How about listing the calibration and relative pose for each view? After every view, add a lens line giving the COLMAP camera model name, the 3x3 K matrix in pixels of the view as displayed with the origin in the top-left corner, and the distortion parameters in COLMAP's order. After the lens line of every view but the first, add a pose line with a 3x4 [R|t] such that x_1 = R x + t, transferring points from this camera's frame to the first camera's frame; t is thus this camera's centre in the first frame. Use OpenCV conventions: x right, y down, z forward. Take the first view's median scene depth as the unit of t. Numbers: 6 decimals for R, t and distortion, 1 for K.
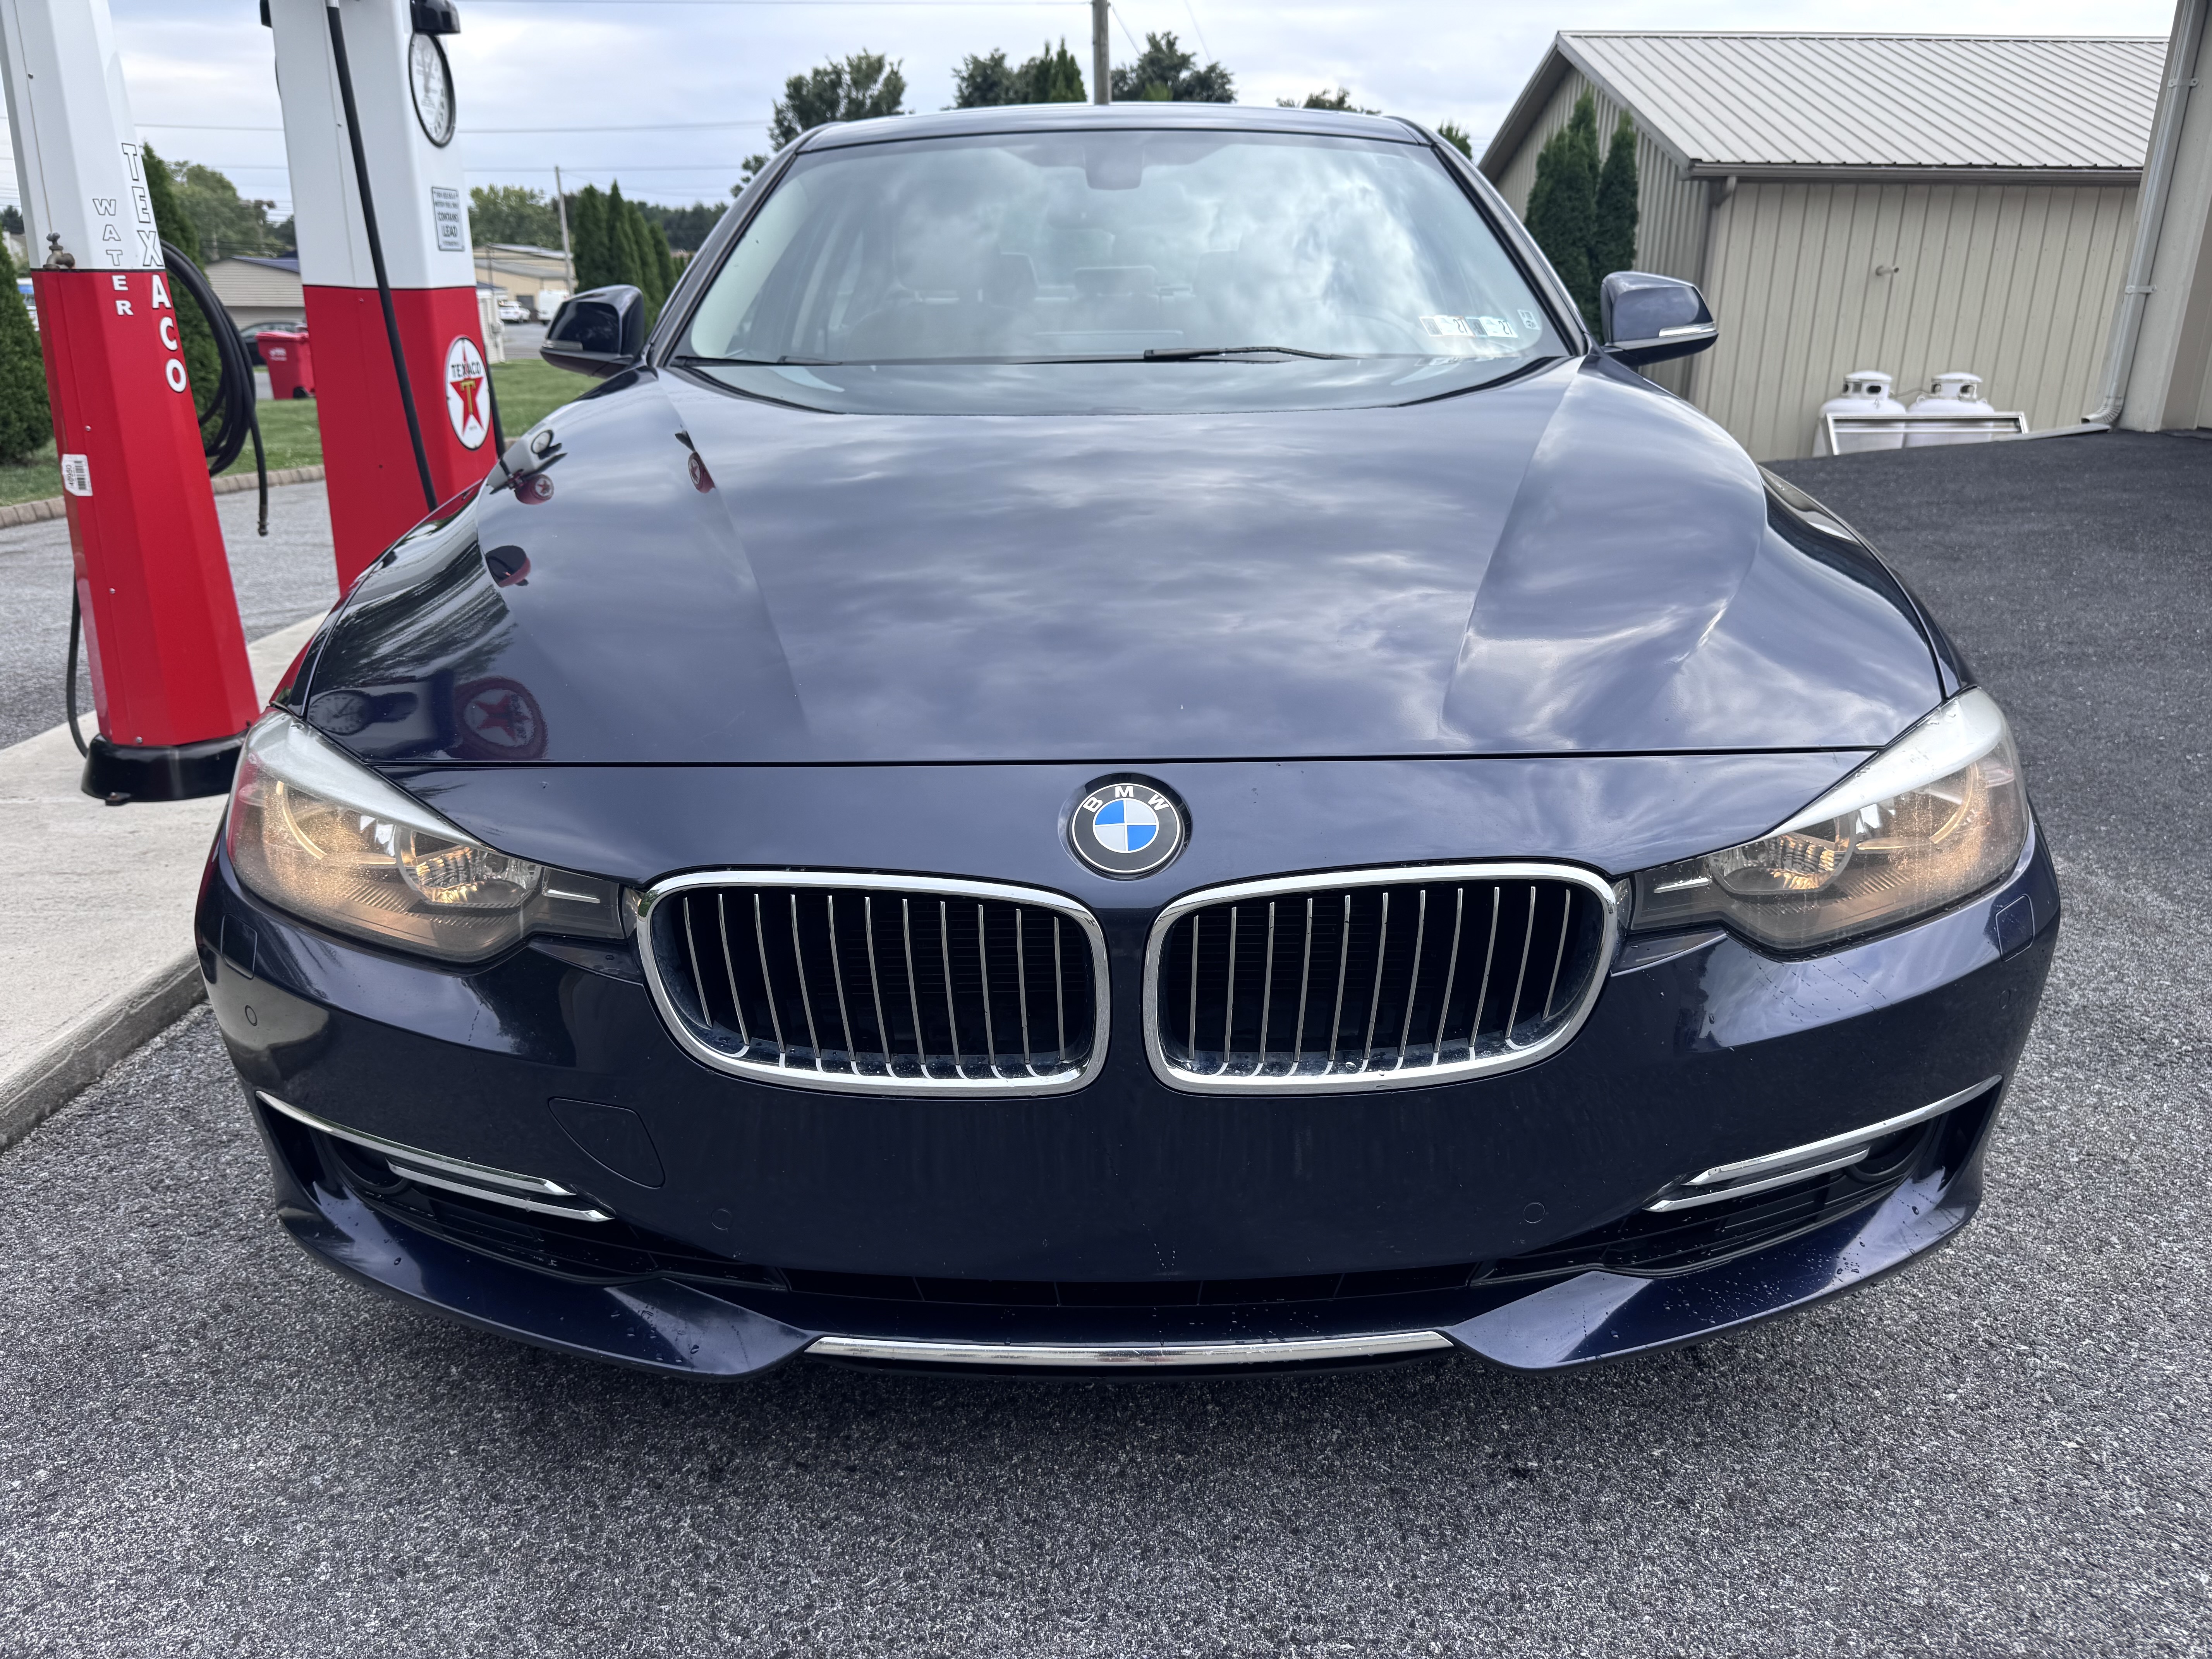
lens RADIAL K [[1579.7, 0, 1108.6], [0, 1579.7, 829.9], [0, 0, 1]] dist [-0.002330, -0.007809]
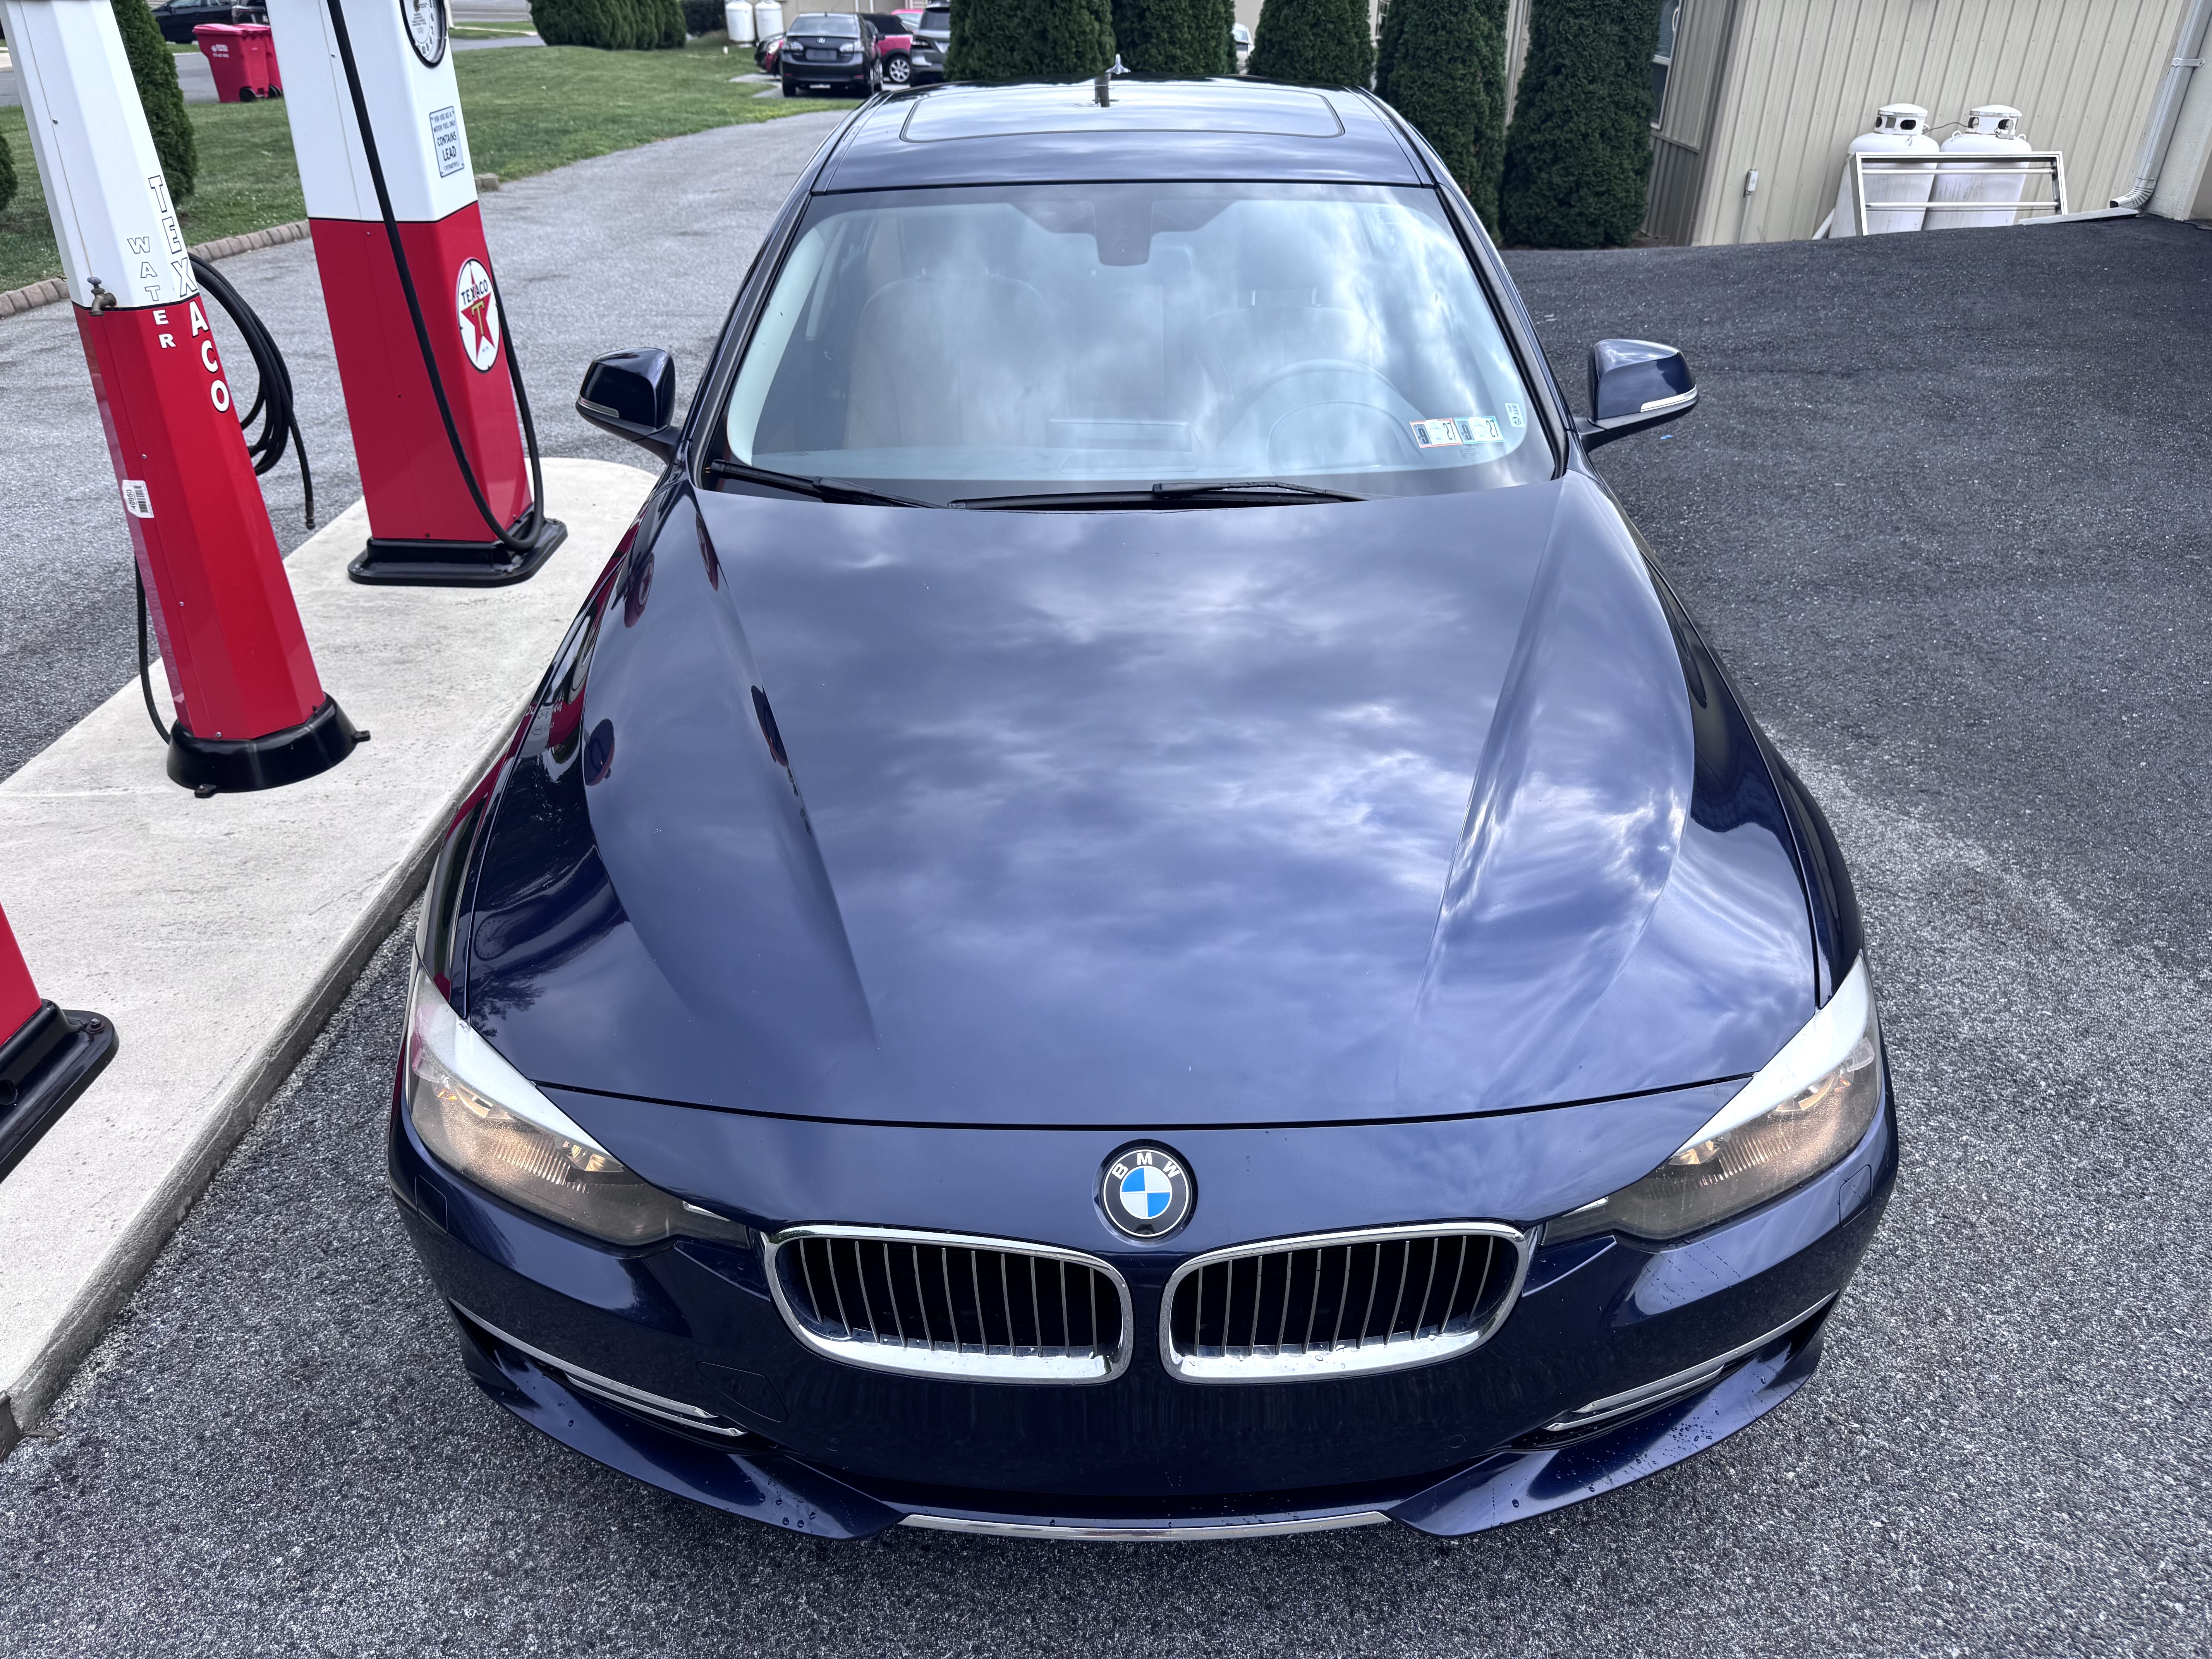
lens RADIAL K [[1579.7, 0, 1100.8], [0, 1579.7, 827.1], [0, 0, 1]] dist [-0.002330, -0.007809]
pose [[1.000000, 0.000717, -0.000220, -0.015522], [-0.000660, 0.980945, 0.194283, -0.323660], [0.000355, -0.194282, 0.980946, -0.115013]]
